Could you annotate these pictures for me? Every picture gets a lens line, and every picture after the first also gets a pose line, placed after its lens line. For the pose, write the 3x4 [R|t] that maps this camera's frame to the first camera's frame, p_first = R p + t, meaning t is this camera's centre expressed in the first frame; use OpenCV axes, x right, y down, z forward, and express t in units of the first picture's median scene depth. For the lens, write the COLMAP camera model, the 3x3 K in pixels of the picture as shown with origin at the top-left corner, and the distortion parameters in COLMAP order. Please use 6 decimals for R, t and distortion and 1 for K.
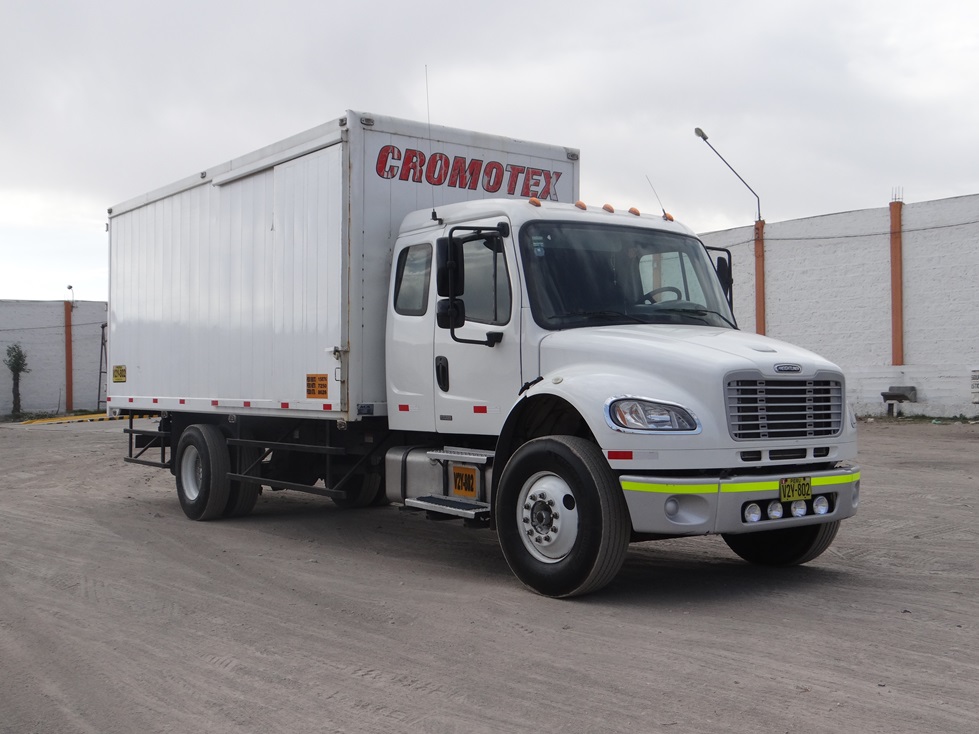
lens RADIAL K [[1103.6, 0, 488.8], [0, 1103.6, 358.2], [0, 0, 1]] dist [0.042536, 0.000000]
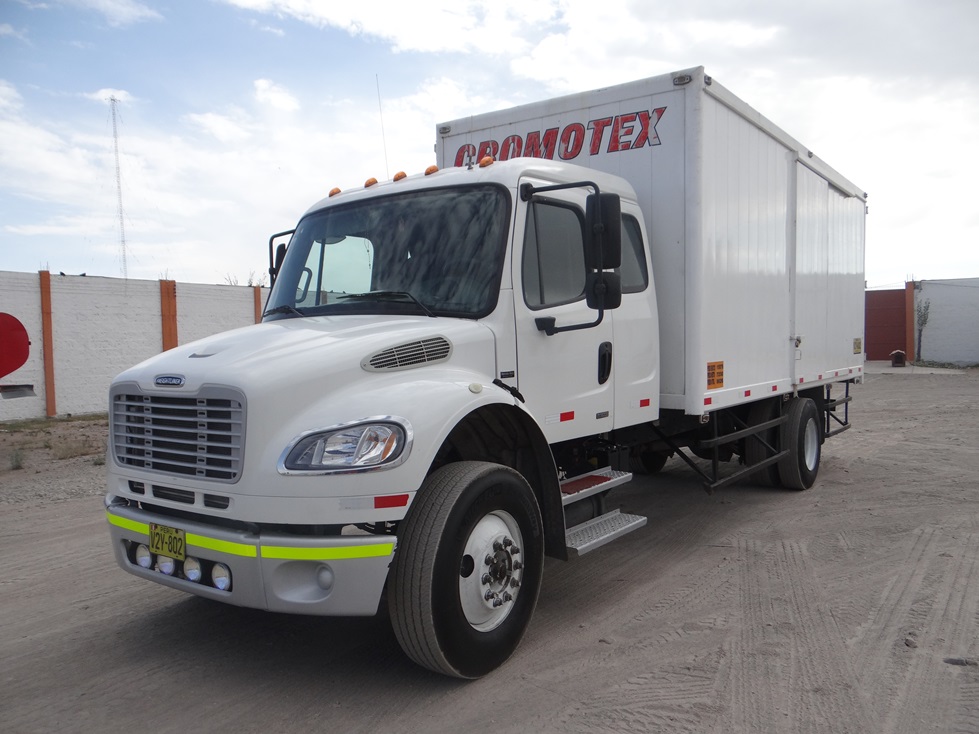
lens RADIAL K [[766.3, 0, 493.4], [0, 766.3, 376.5], [0, 0, 1]] dist [-0.009925, 0.000374]
pose [[0.323008, 0.039085, -0.945589, 0.688035], [0.039622, 0.997712, 0.054775, -0.011298], [0.945566, -0.055159, 0.320721, 0.862814]]
